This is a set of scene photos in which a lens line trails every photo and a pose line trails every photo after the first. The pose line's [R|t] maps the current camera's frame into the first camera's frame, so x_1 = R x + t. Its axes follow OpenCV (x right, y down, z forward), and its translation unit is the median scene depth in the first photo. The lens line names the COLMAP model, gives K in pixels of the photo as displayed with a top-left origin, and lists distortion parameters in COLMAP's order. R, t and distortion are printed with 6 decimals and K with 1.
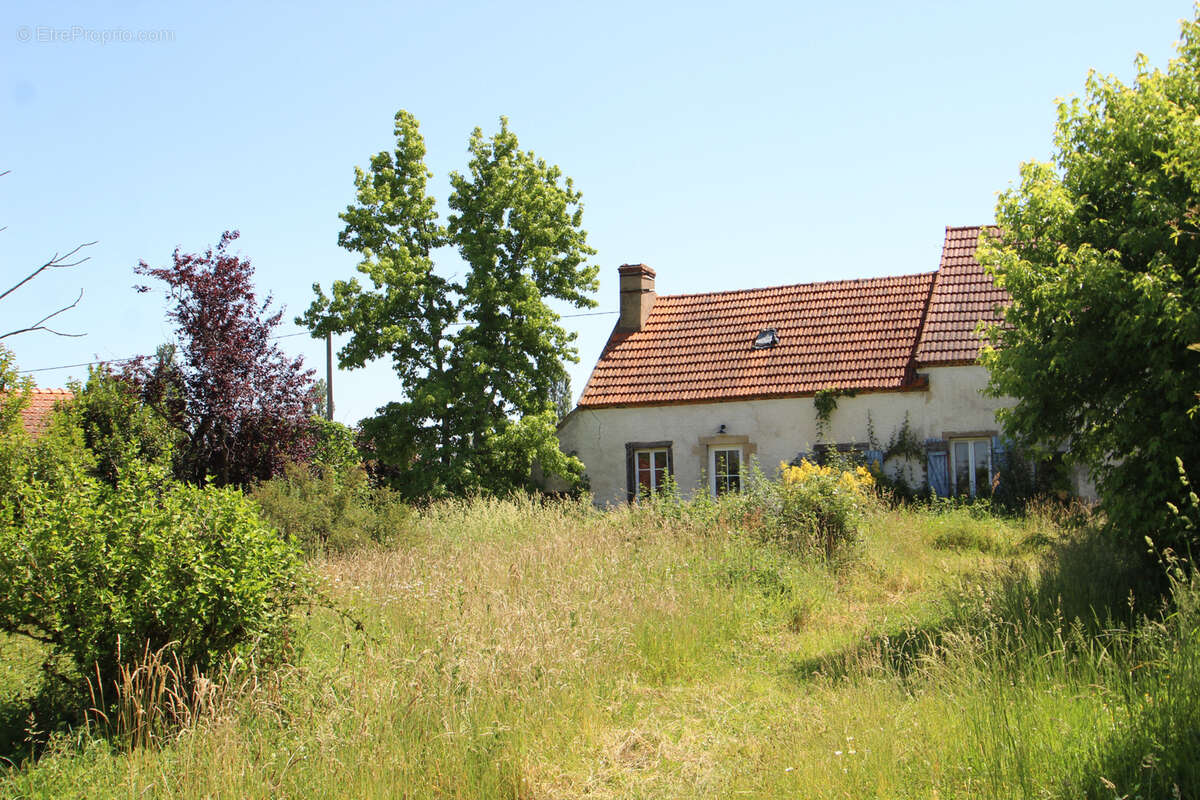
lens RADIAL K [[1263.2, 0, 626.7], [0, 1263.2, 401.0], [0, 0, 1]] dist [-0.082693, -0.013365]
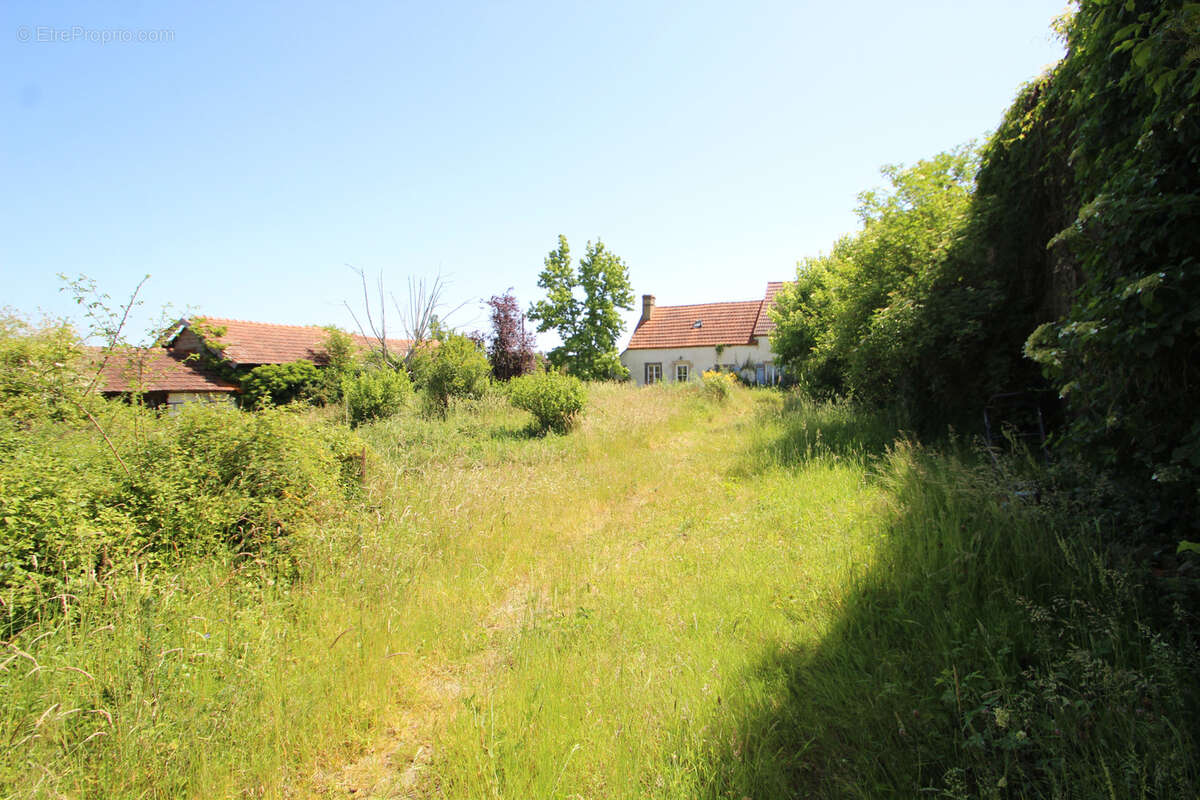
lens RADIAL K [[557.0, 0, 621.8], [0, 557.0, 387.4], [0, 0, 1]] dist [0.001460, -0.000469]
pose [[0.999767, 0.016945, -0.013389, -0.033350], [-0.015779, 0.996437, 0.082847, -0.011855], [0.014745, -0.082616, 0.996472, -0.195317]]
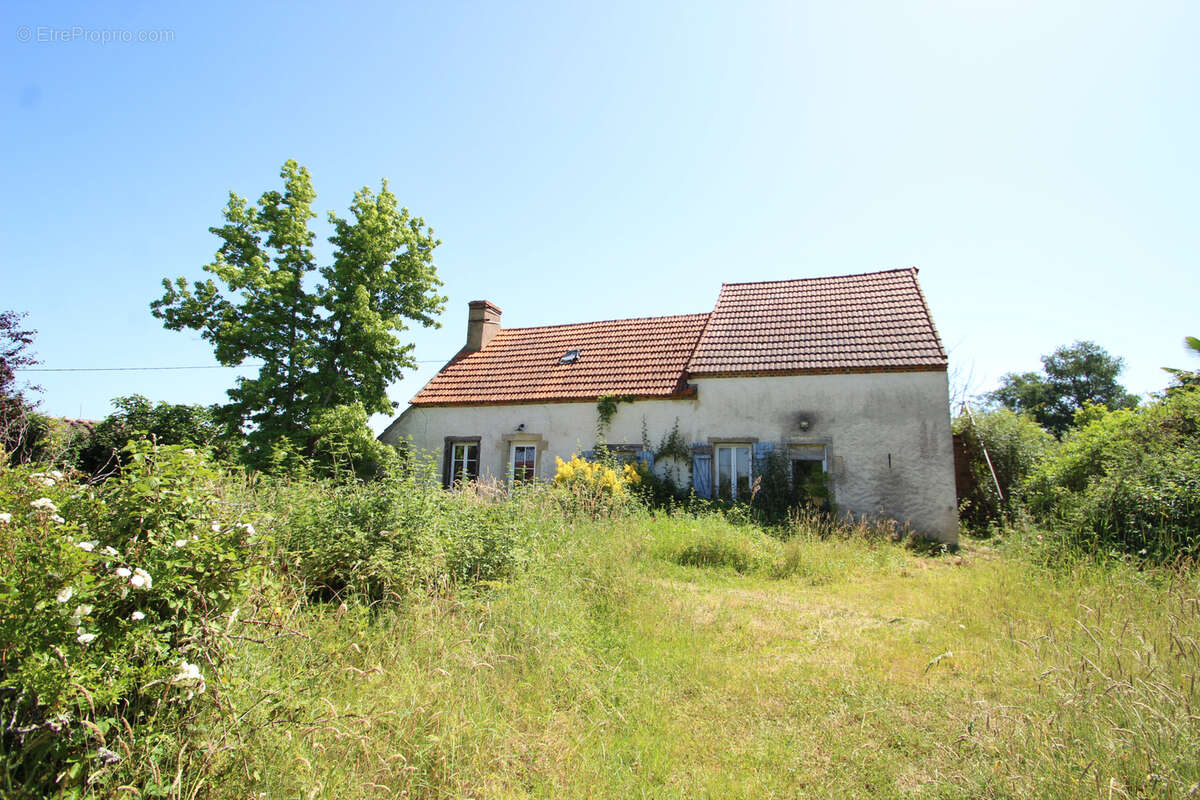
lens RADIAL K [[557.0, 0, 621.8], [0, 557.0, 387.4], [0, 0, 1]] dist [0.001460, -0.000469]
pose [[0.997390, 0.055206, 0.046537, 0.142063], [-0.050598, 0.994193, -0.094970, 0.029493], [-0.051510, 0.092367, 0.994392, 0.485489]]
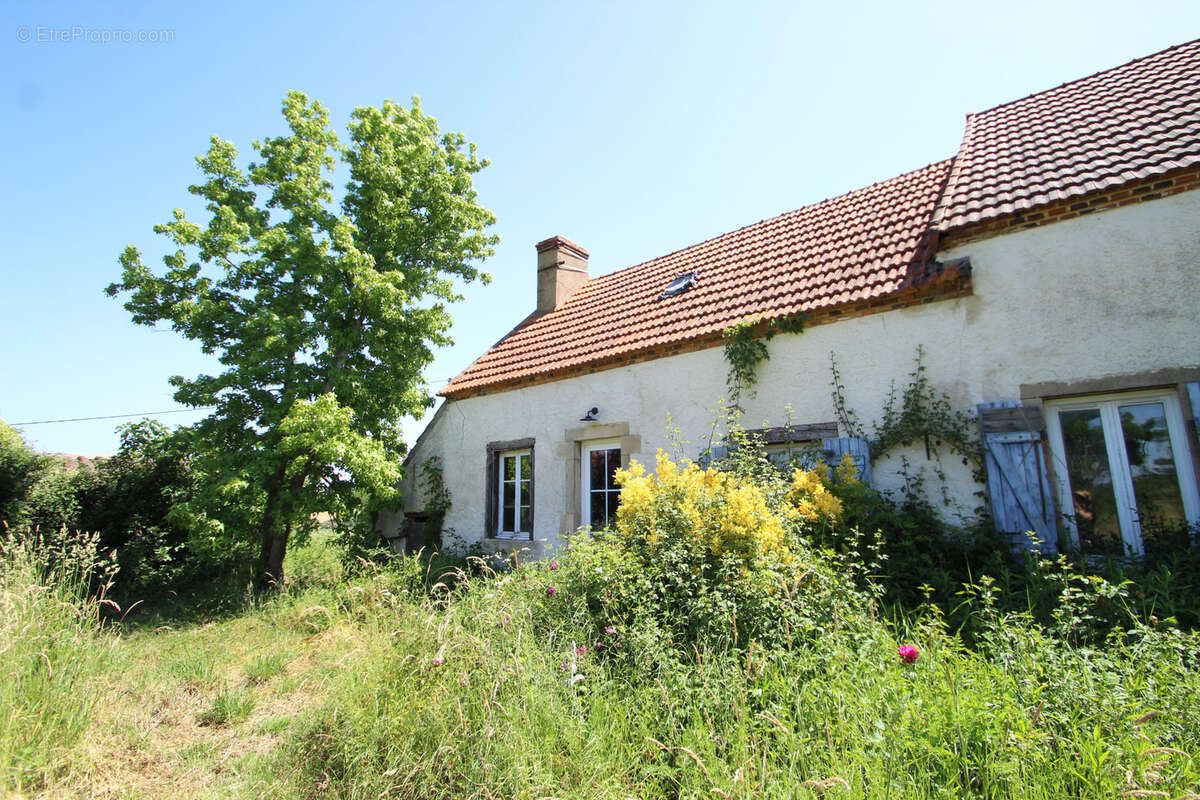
lens RADIAL K [[557.0, 0, 621.8], [0, 557.0, 387.4], [0, 0, 1]] dist [0.001460, -0.000469]
pose [[0.961325, -0.047522, -0.271285, 0.164716], [0.013988, 0.992154, -0.124233, 0.043372], [0.275061, 0.115634, 0.954448, 0.741837]]
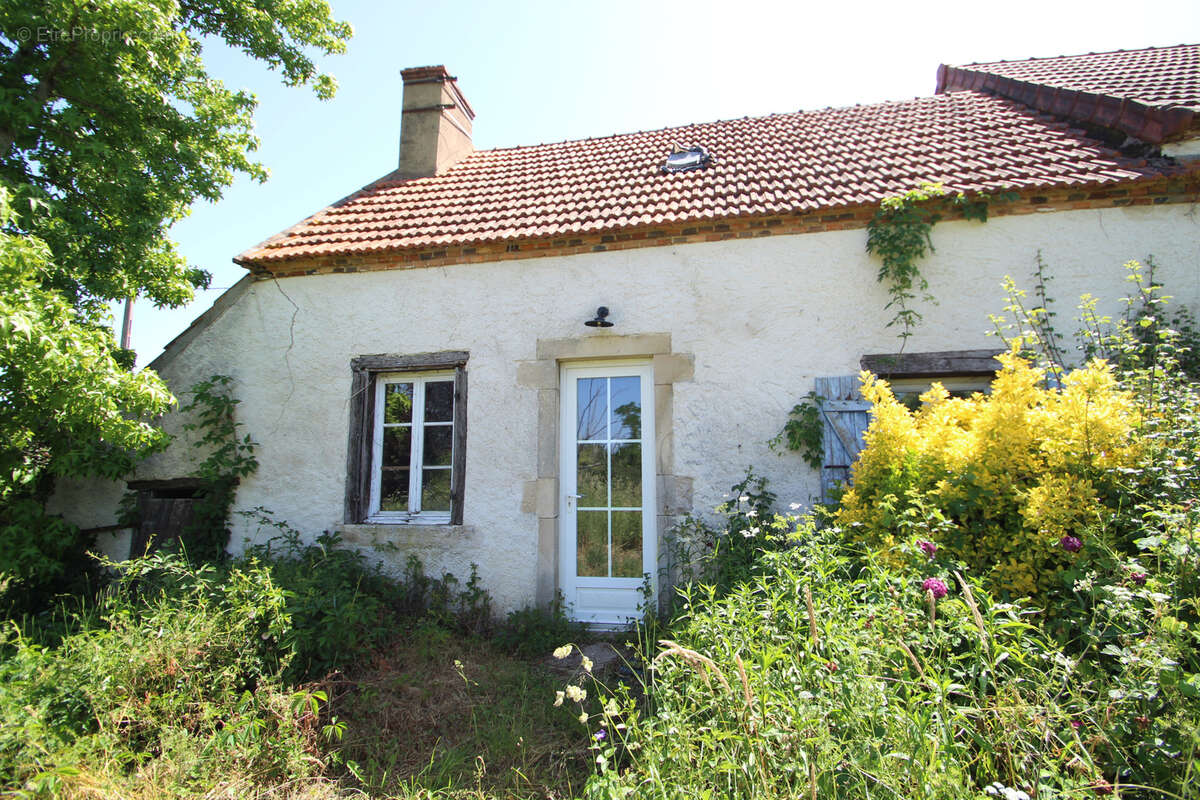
lens RADIAL K [[557.0, 0, 621.8], [0, 557.0, 387.4], [0, 0, 1]] dist [0.001460, -0.000469]
pose [[0.976564, 0.044072, 0.210665, 0.047450], [-0.026471, 0.995974, -0.085650, 0.057627], [-0.213592, 0.078066, 0.973799, 0.838116]]
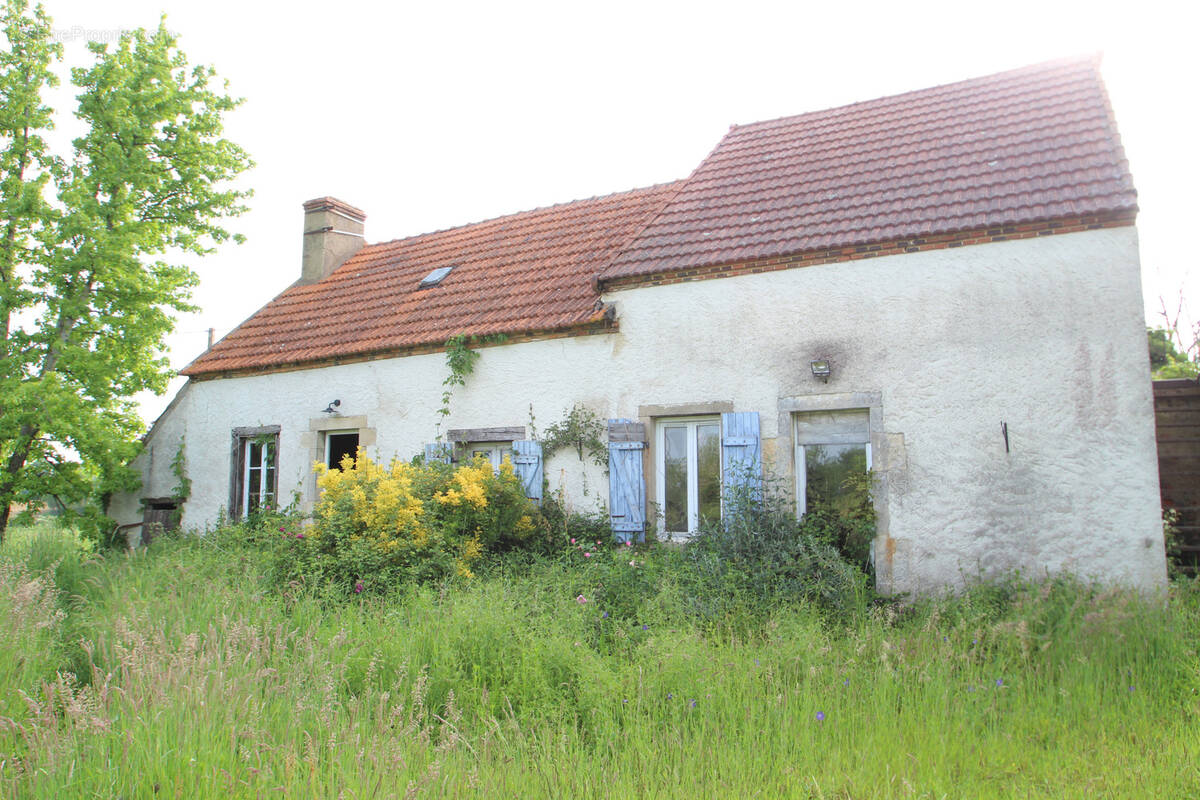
lens RADIAL K [[811.9, 0, 616.0], [0, 811.9, 385.8], [0, 0, 1]] dist [-0.027847, -0.003159]
pose [[0.992775, 0.007453, -0.119755, 0.265928], [-0.015097, 0.997896, -0.063052, 0.035726], [0.119033, 0.064405, 0.990799, 0.611828]]
